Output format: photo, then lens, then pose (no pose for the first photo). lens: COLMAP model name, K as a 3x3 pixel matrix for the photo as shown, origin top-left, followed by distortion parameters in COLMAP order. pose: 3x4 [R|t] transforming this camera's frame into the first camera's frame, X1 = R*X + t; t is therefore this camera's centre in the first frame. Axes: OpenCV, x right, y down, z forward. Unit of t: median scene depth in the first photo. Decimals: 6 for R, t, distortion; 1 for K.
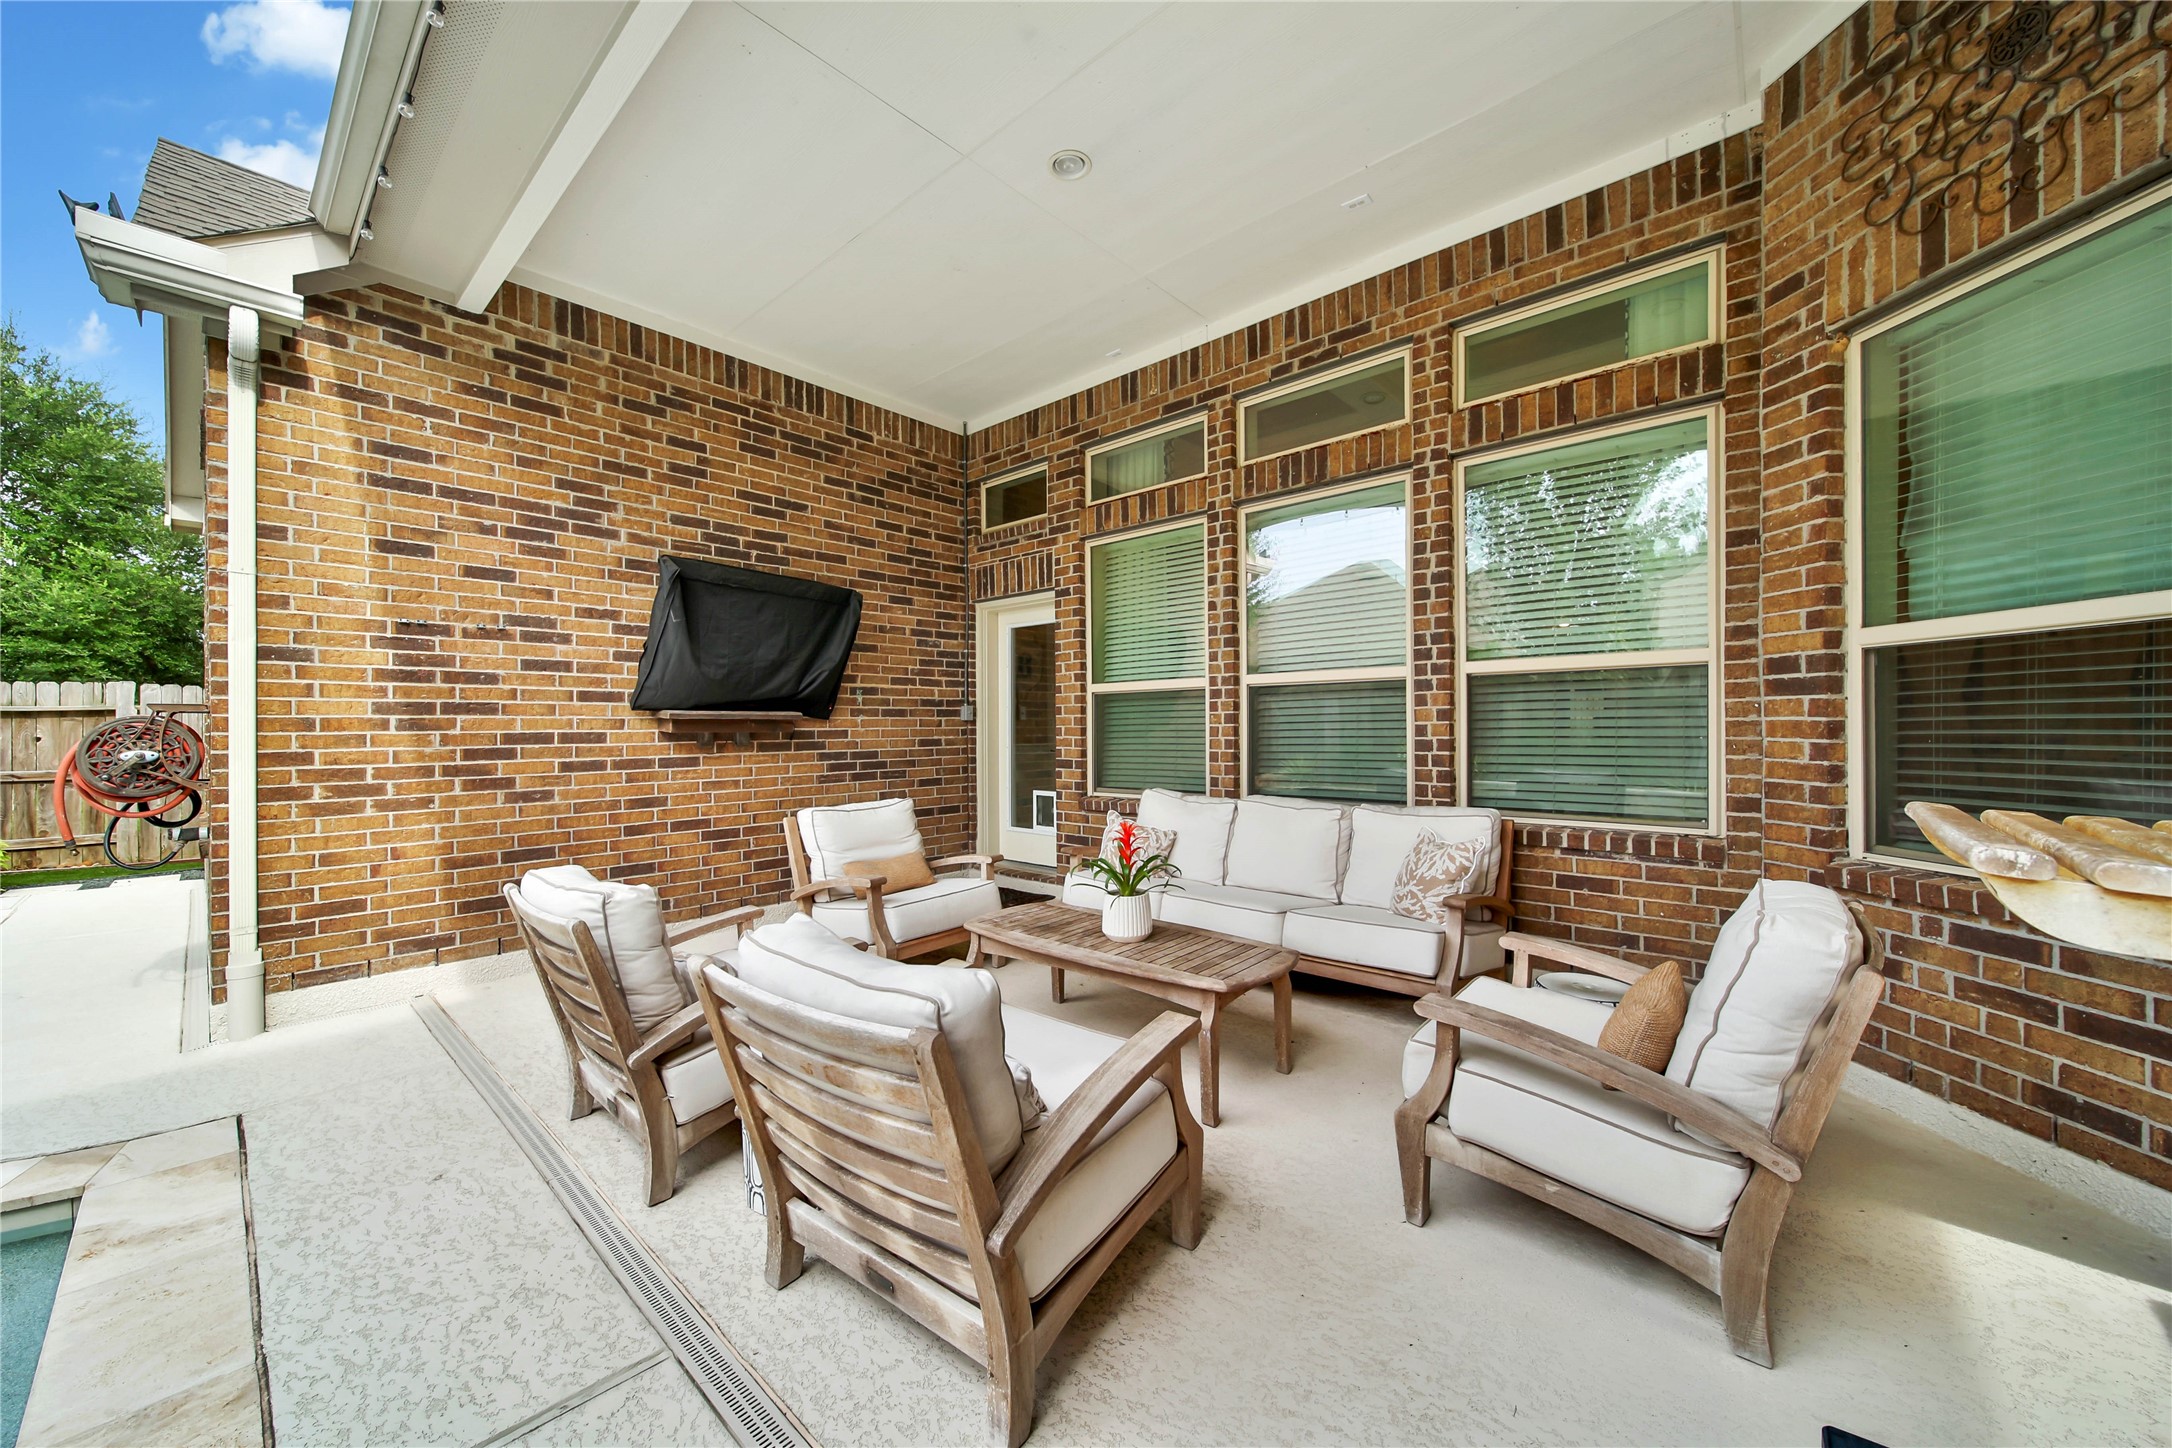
lens RADIAL K [[781.9, 0, 1079.7], [0, 781.9, 725.3], [0, 0, 1]] dist [0.016607, 0.000120]
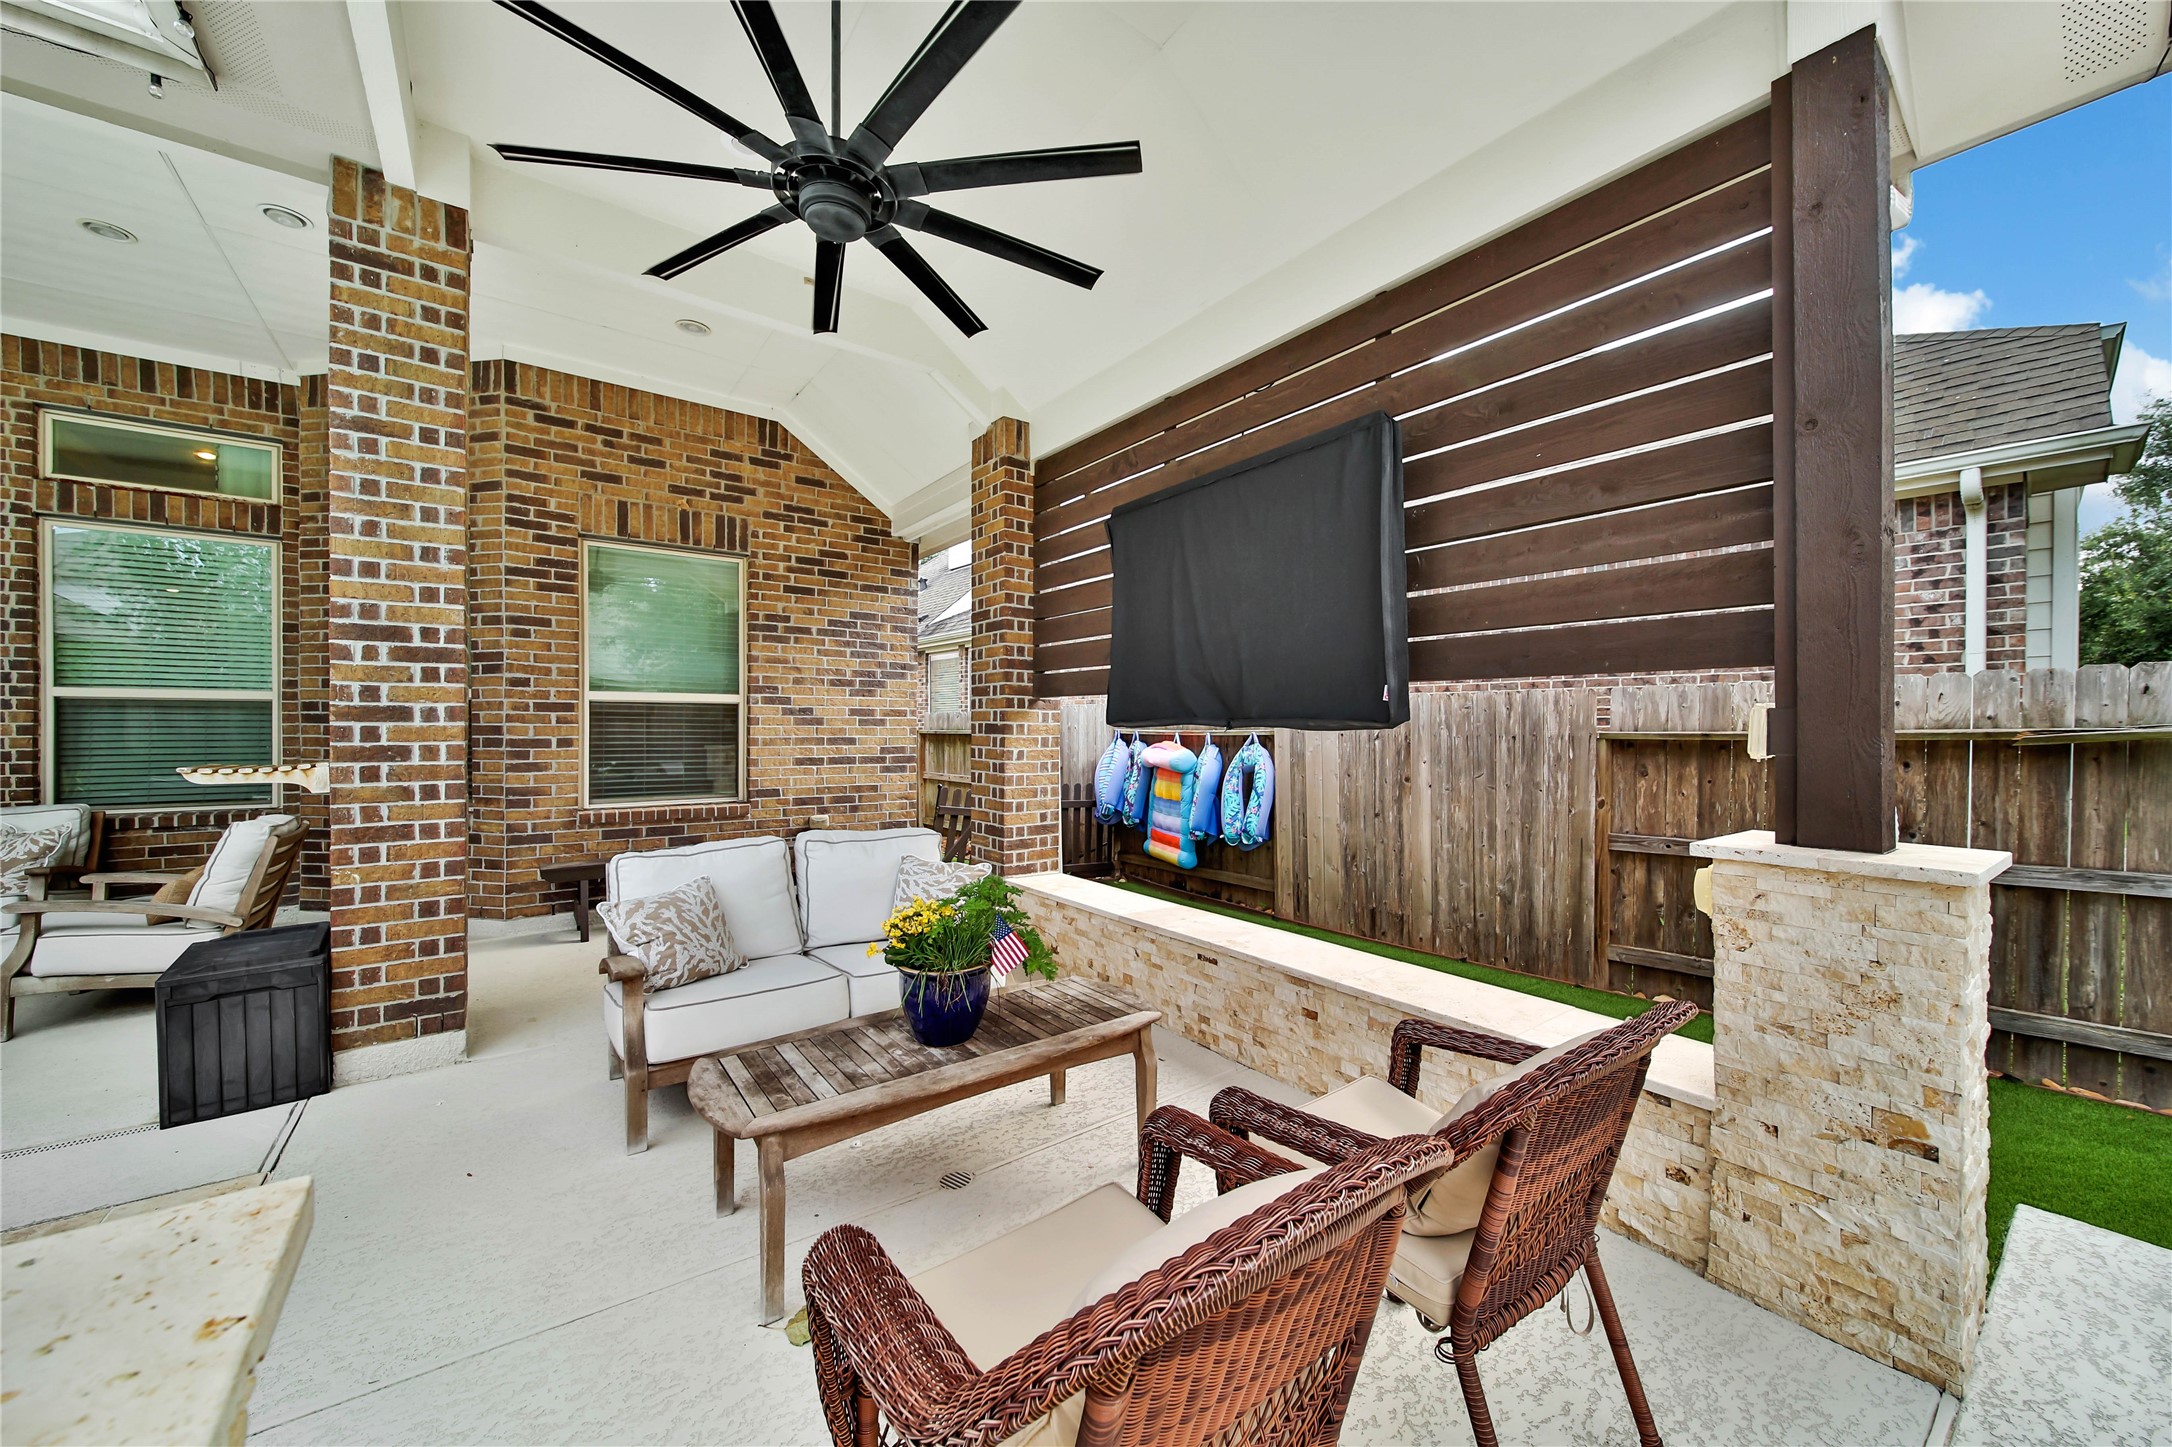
lens RADIAL K [[797.9, 0, 1106.0], [0, 797.9, 735.3], [0, 0, 1]] dist [-0.003227, -0.000473]
pose [[0.193871, 0.002107, 0.981025, -0.429493], [-0.003465, 0.999993, -0.001463, -0.010705], [-0.981021, -0.003115, 0.193877, -0.909438]]
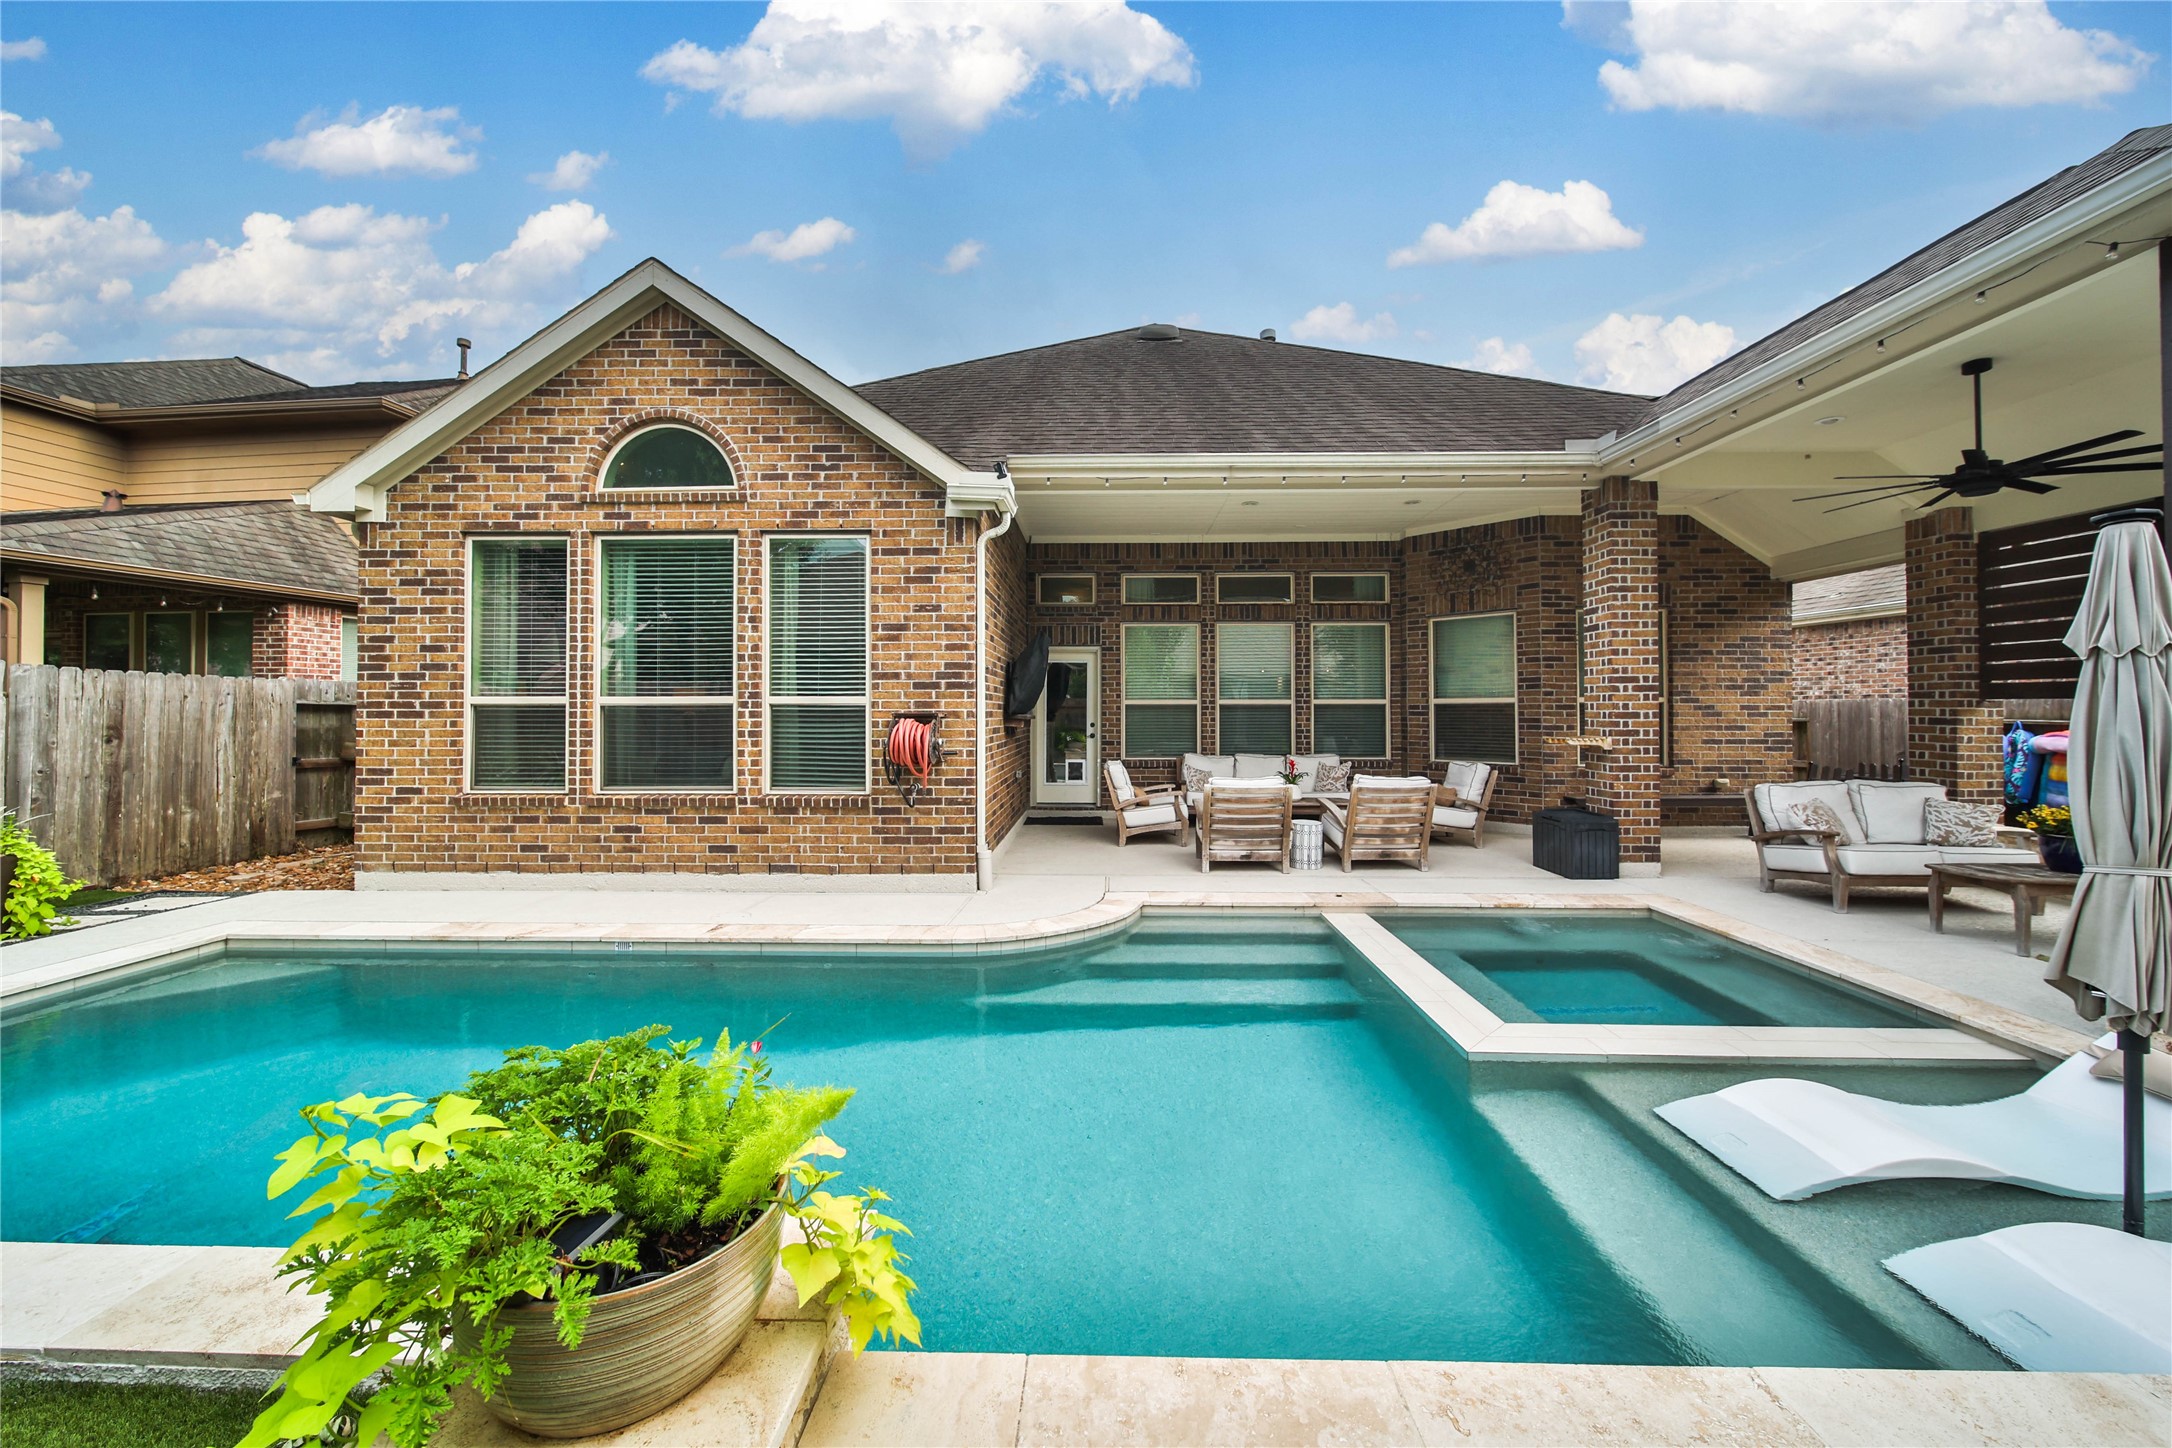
lens RADIAL K [[812.9, 0, 1082.9], [0, 812.9, 701.4], [0, 0, 1]] dist [0.000865, -0.000118]
pose [[0.764951, 0.016925, 0.643866, -2.017914], [-0.006785, 0.999811, -0.018221, -0.021268], [-0.644053, 0.009569, 0.764921, -0.635306]]
